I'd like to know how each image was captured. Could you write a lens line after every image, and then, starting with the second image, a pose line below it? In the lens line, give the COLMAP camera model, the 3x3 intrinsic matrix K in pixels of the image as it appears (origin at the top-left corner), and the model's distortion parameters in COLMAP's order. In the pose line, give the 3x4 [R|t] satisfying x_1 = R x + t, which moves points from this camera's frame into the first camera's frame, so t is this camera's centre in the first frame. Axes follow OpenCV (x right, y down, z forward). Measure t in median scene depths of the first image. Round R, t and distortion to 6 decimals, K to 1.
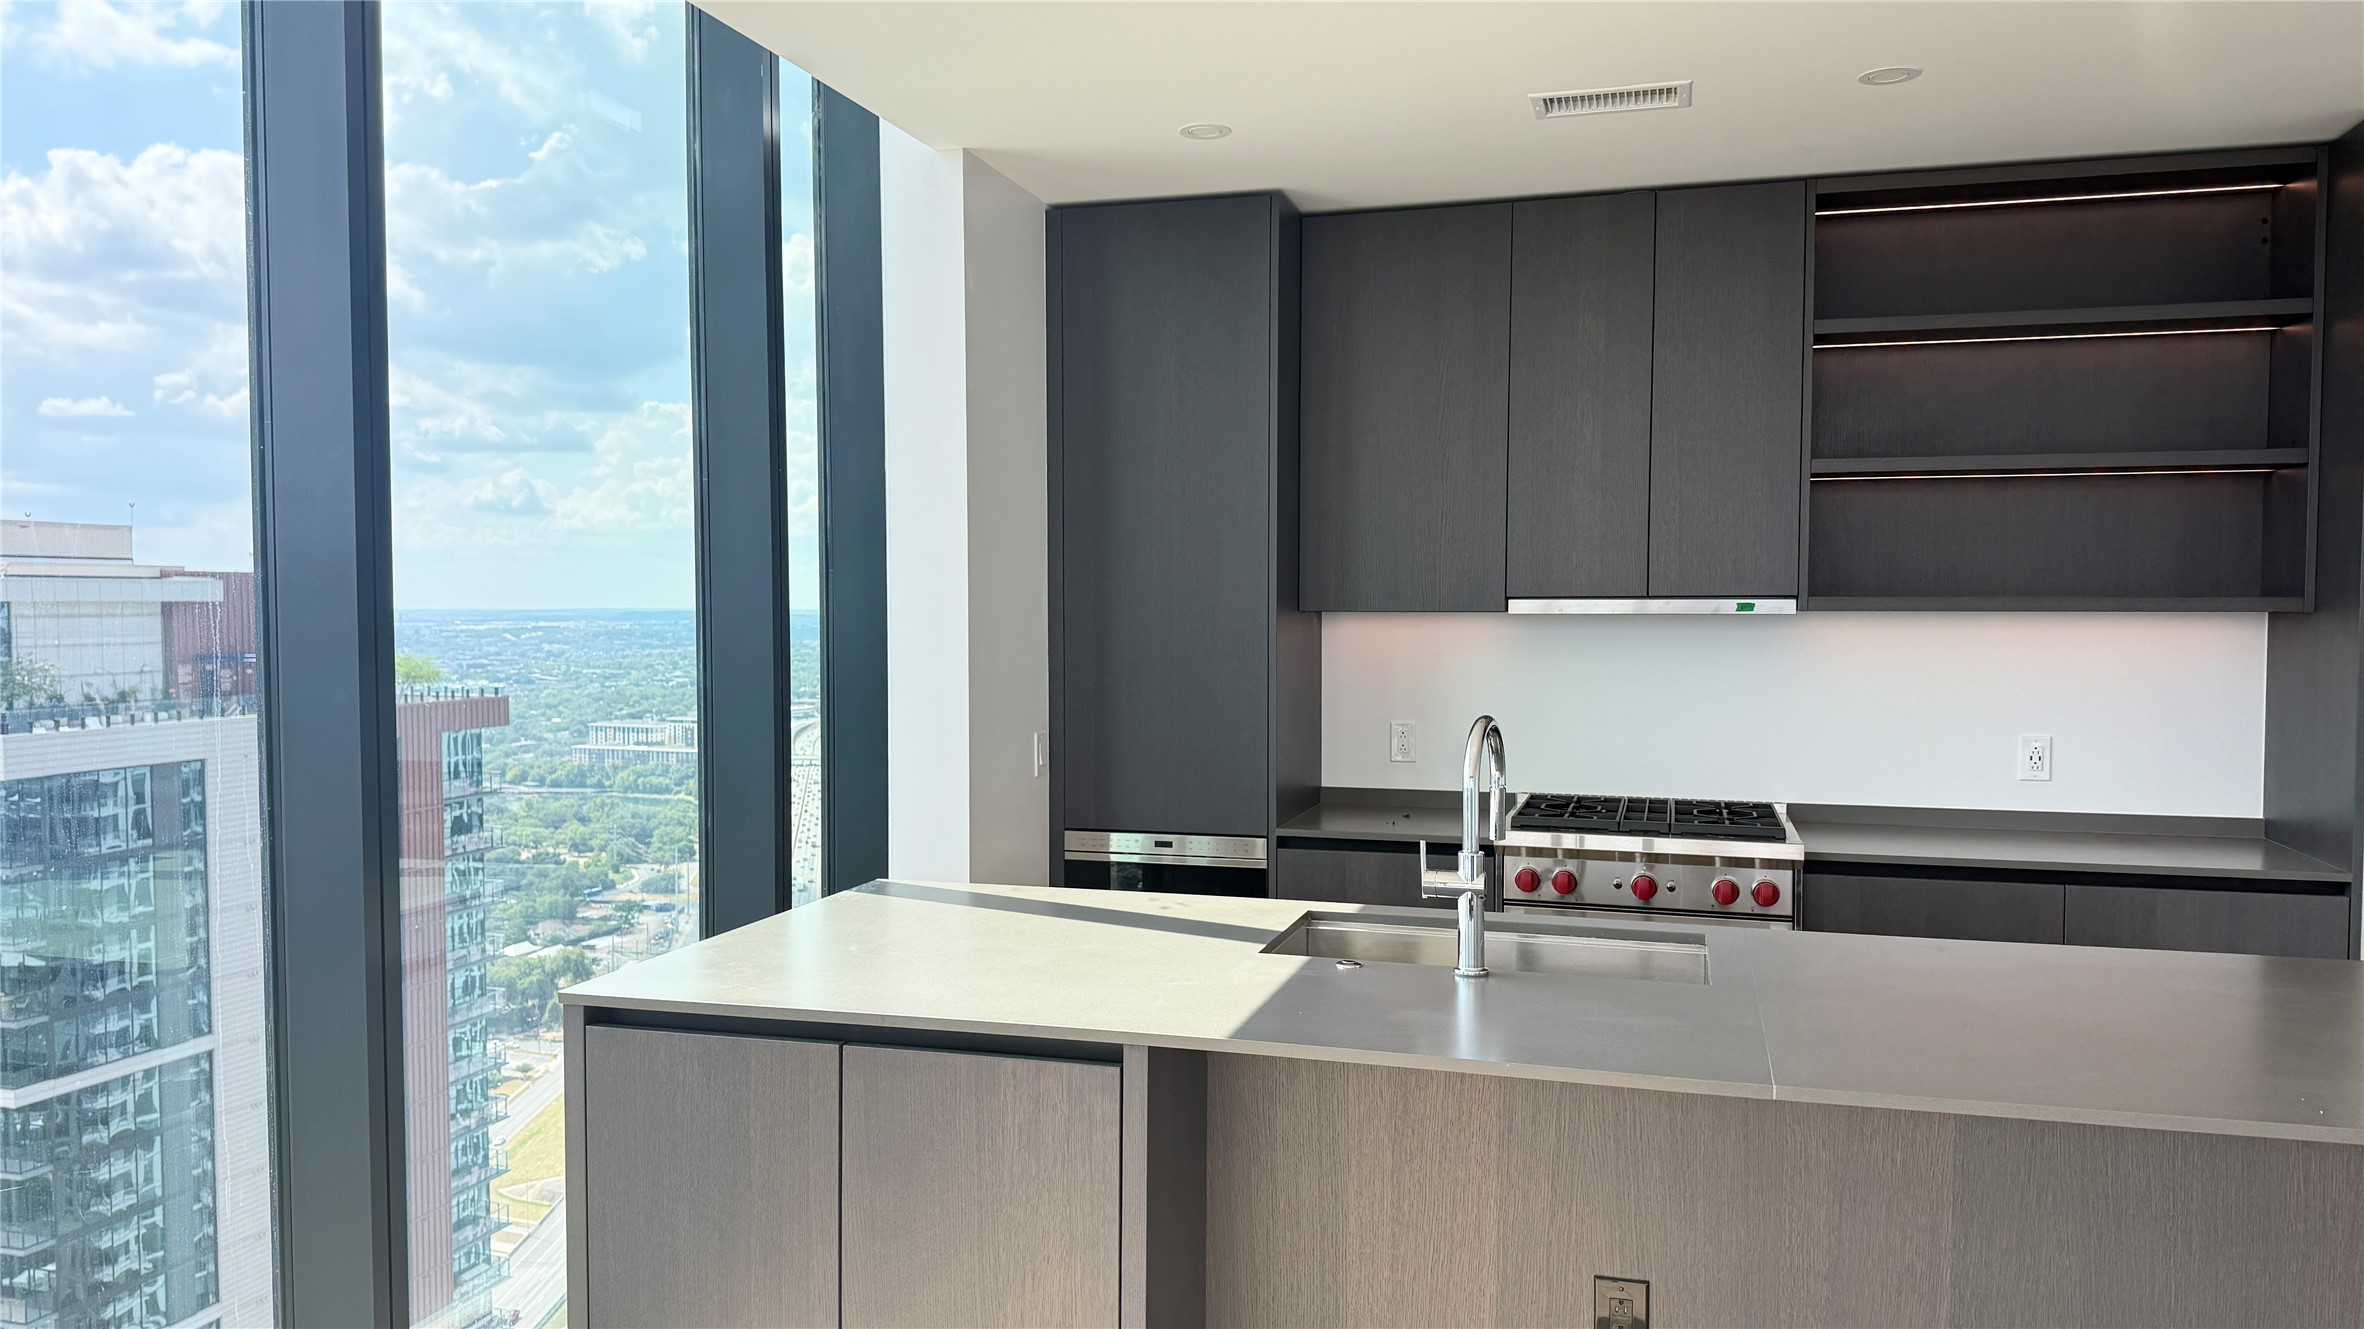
lens RADIAL K [[1630.8, 0, 1182.0], [0, 1630.8, 664.5], [0, 0, 1]] dist [0.070292, 0.000279]
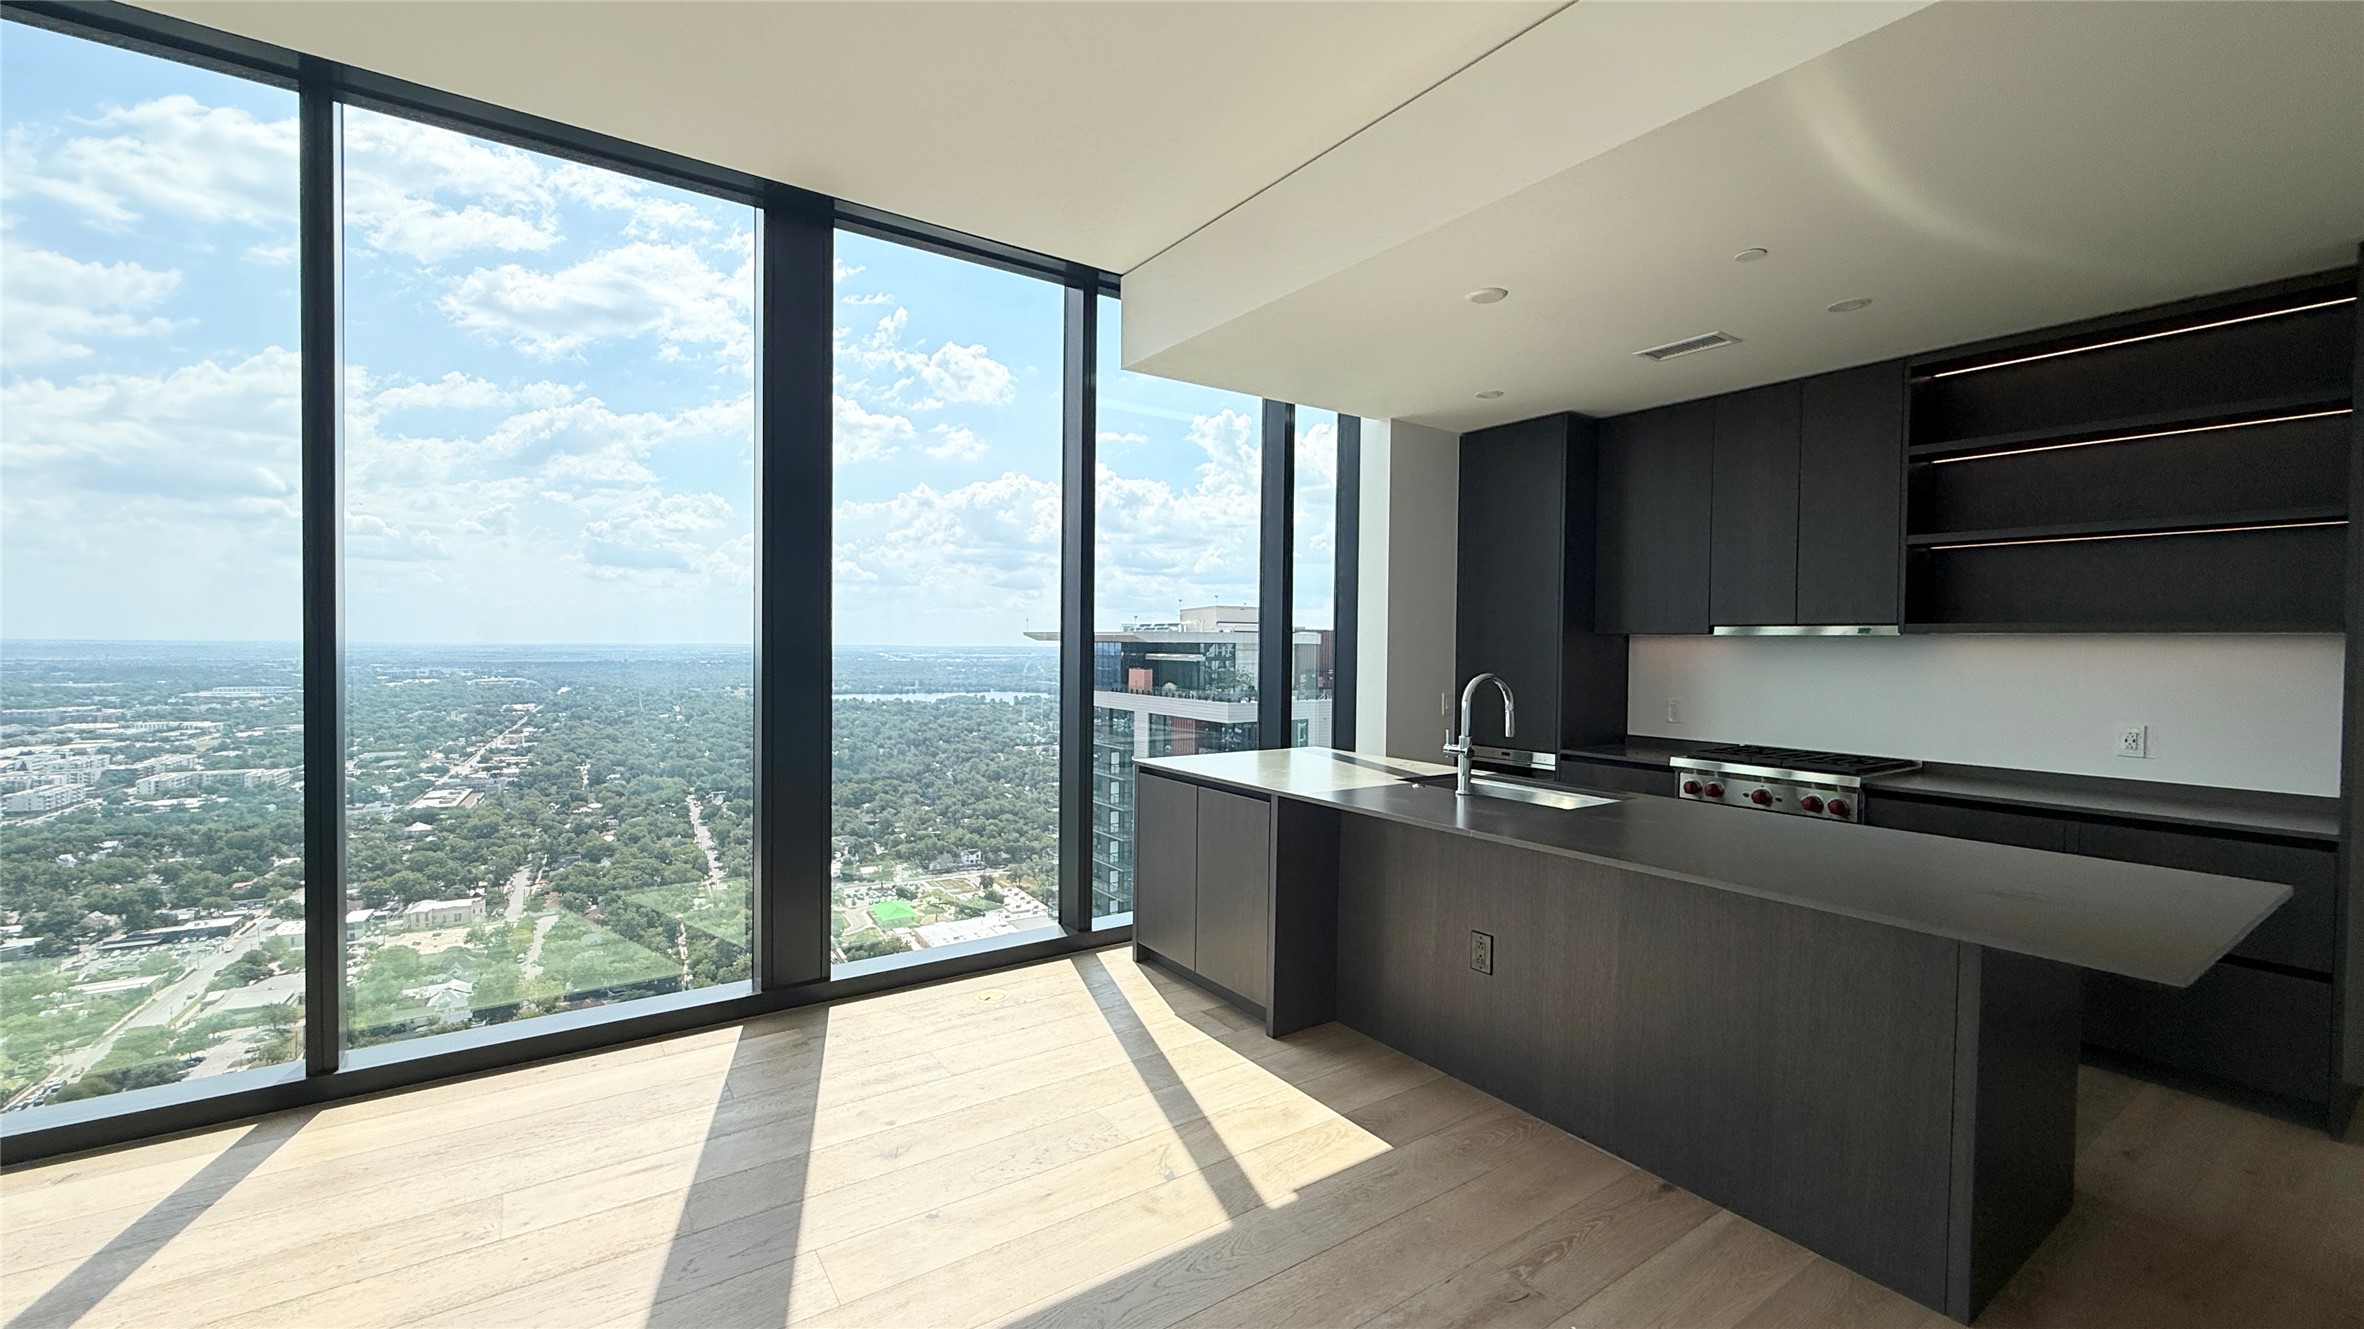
lens RADIAL K [[942.6, 0, 1182.0], [0, 942.6, 664.5], [0, 0, 1]] dist [0.000066, 0.000009]
pose [[0.775552, 0.021254, -0.630926, 0.415448], [-0.033303, 0.999419, -0.007270, 0.026254], [0.630405, 0.026650, 0.775809, -0.119426]]
